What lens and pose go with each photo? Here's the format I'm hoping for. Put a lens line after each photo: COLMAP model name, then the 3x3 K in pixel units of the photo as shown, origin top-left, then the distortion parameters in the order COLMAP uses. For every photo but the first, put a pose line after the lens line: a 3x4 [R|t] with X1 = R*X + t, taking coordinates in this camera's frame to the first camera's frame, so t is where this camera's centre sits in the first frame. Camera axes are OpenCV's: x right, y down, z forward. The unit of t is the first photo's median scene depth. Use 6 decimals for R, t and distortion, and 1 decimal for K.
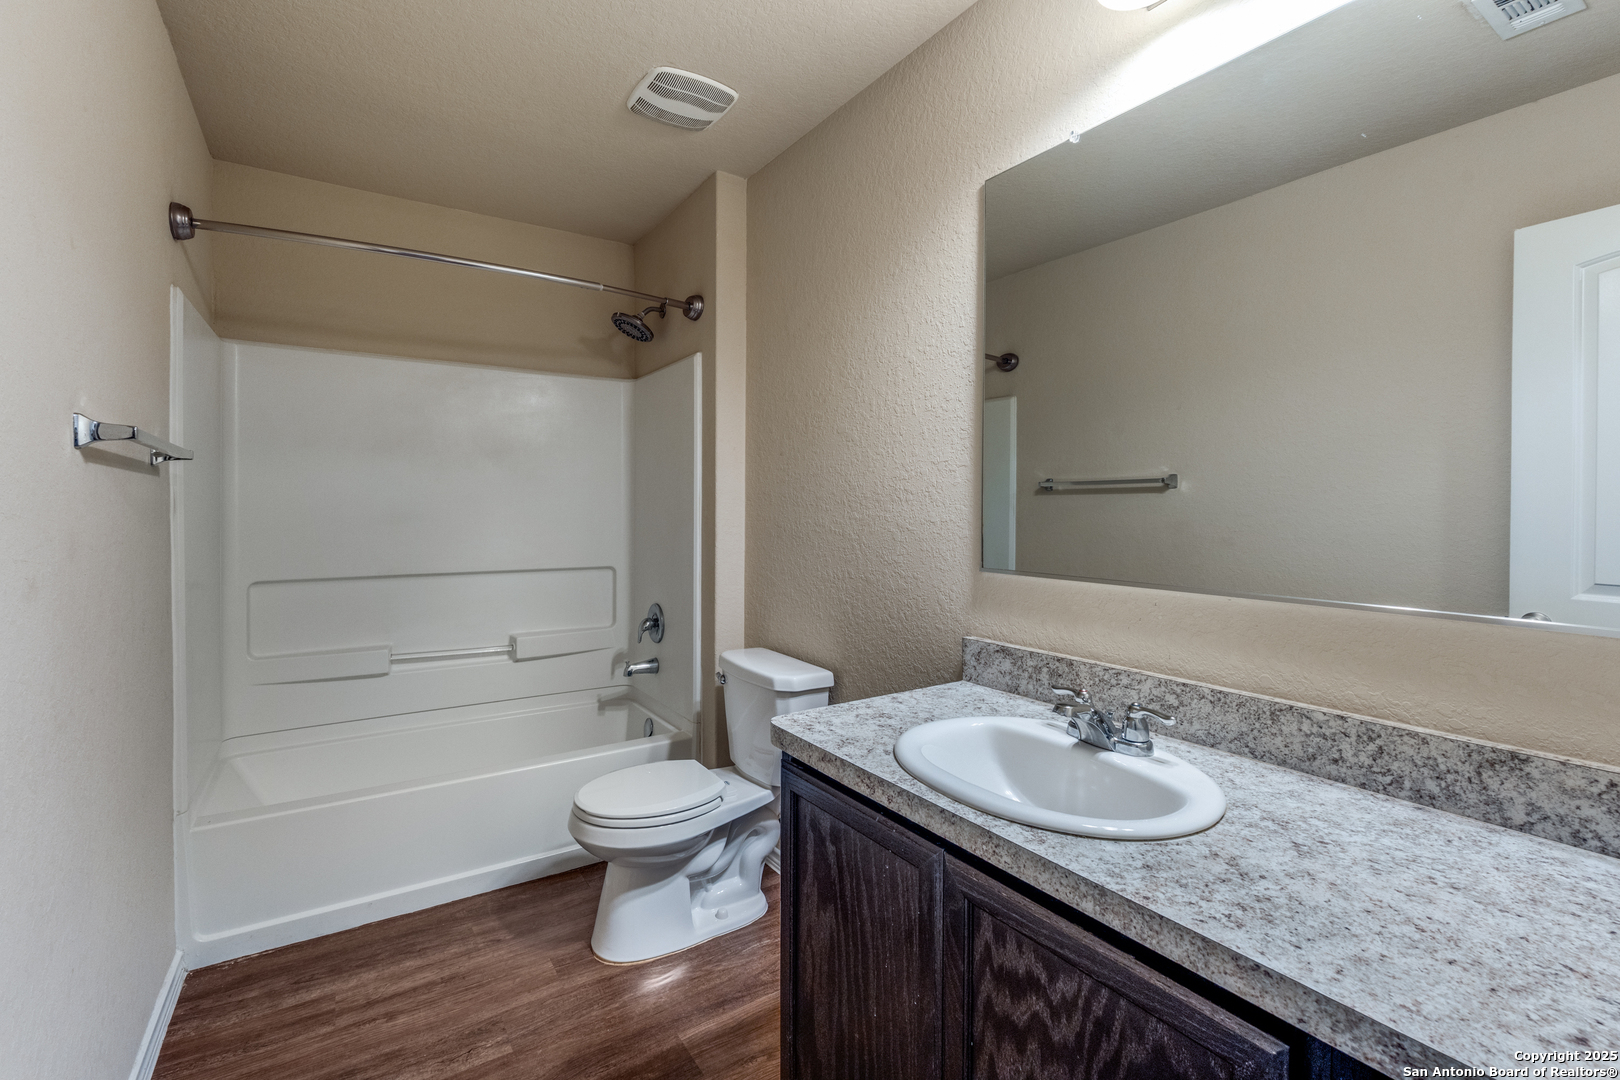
lens RADIAL K [[710.6, 0, 812.6], [0, 710.6, 533.4], [0, 0, 1]] dist [-0.000119, 0.000386]
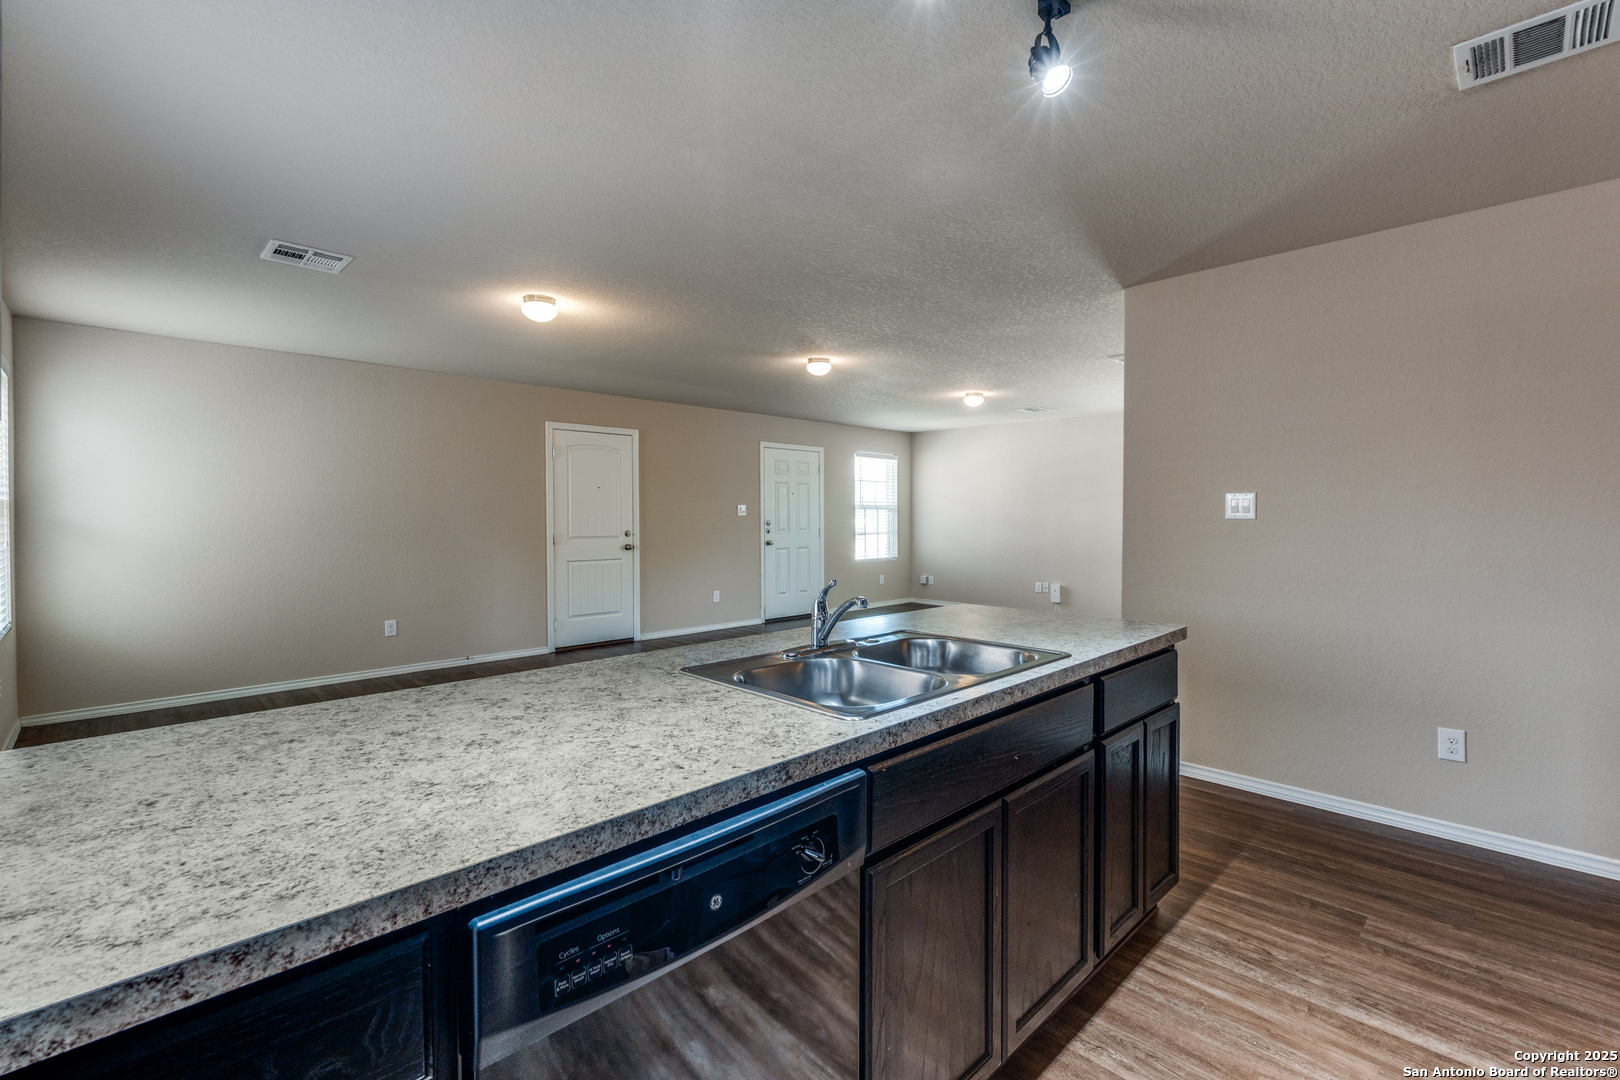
lens RADIAL K [[710.6, 0, 812.6], [0, 710.6, 533.4], [0, 0, 1]] dist [-0.000119, 0.000386]
pose [[0.197843, 0.025879, -0.979892, 2.080483], [-0.035752, 0.999177, 0.019170, 0.017334], [0.979581, 0.031241, 0.198605, 1.509836]]
